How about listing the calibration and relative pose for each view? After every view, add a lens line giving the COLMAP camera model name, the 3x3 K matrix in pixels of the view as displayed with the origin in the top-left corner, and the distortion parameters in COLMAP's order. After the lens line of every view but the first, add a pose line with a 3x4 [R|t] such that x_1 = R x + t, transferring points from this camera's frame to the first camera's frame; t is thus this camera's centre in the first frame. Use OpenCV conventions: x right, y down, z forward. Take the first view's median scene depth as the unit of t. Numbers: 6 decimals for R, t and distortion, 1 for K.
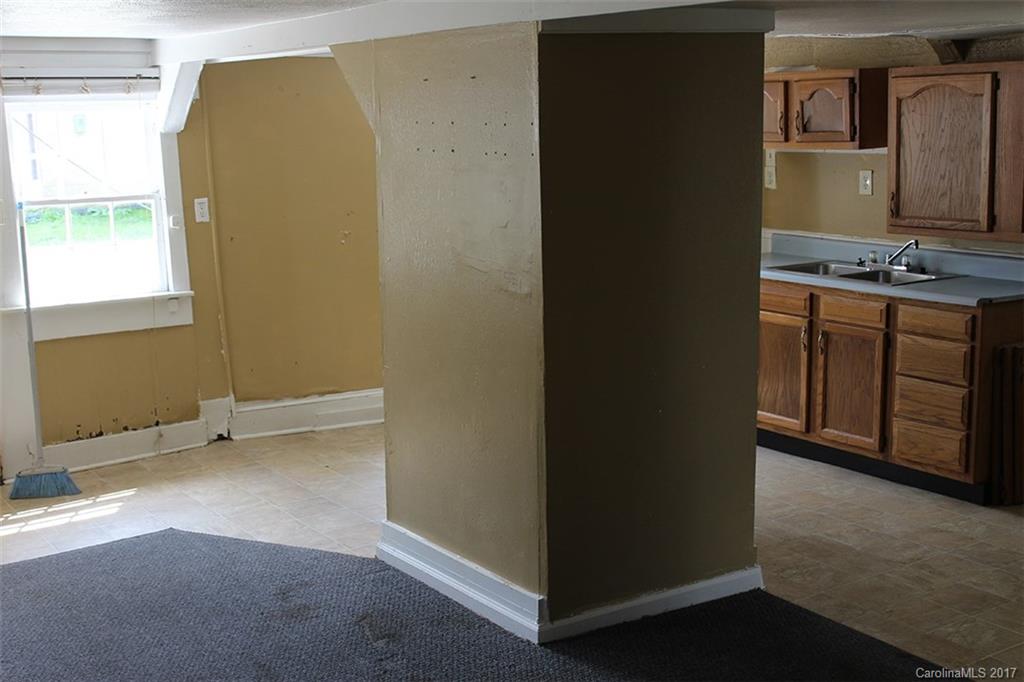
lens RADIAL K [[1280.6, 0, 512.0], [0, 1280.6, 341.0], [0, 0, 1]] dist [-0.075392, -0.005073]
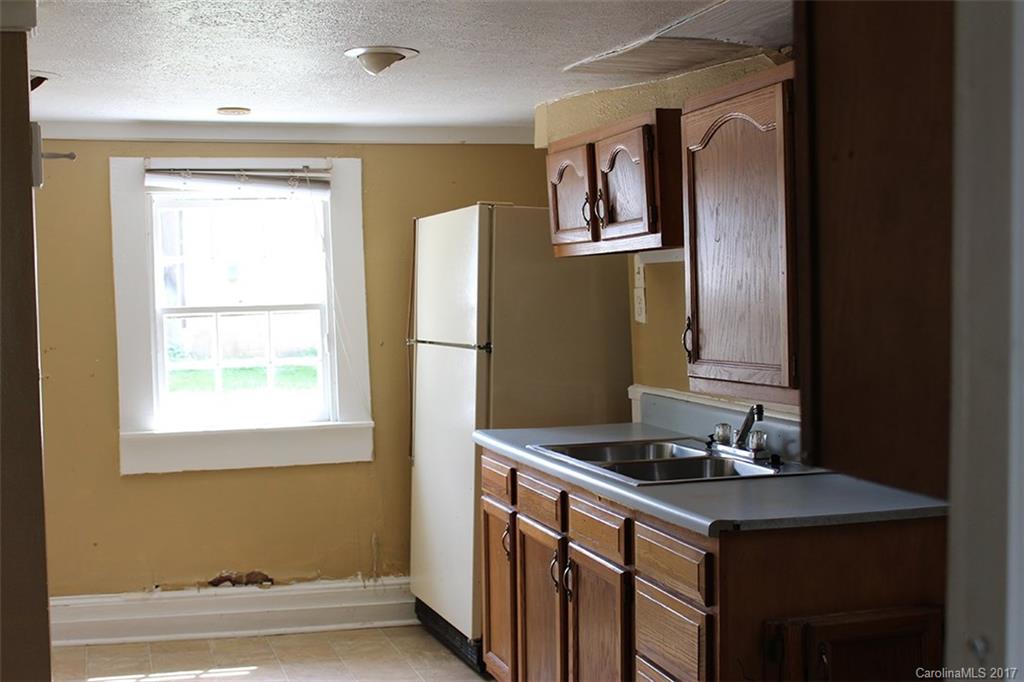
lens RADIAL K [[1280.6, 0, 512.0], [0, 1280.6, 341.0], [0, 0, 1]] dist [-0.075392, -0.005073]
pose [[0.956269, 0.014229, -0.292142, 0.395099], [-0.052532, 0.990929, -0.123691, -0.033441], [0.287733, 0.133629, 0.948342, 0.451940]]
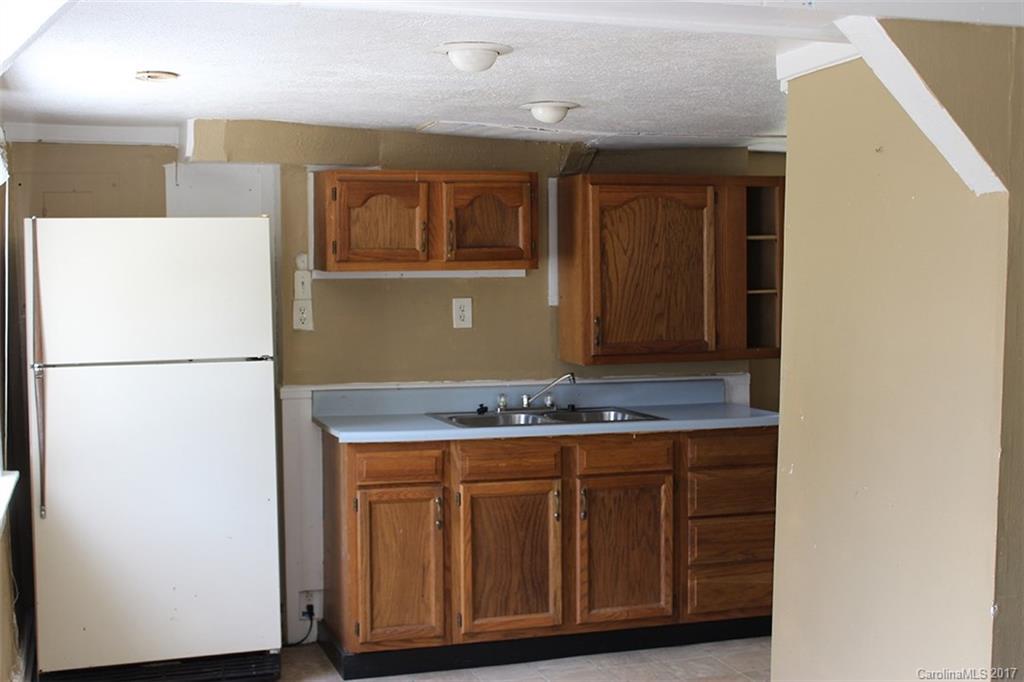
lens RADIAL K [[1280.6, 0, 512.0], [0, 1280.6, 341.0], [0, 0, 1]] dist [-0.075392, -0.005073]
pose [[0.289417, -0.028204, 0.956788, -0.552409], [0.169474, 0.985284, -0.022220, -0.092661], [-0.942081, 0.168581, 0.289938, 0.816903]]
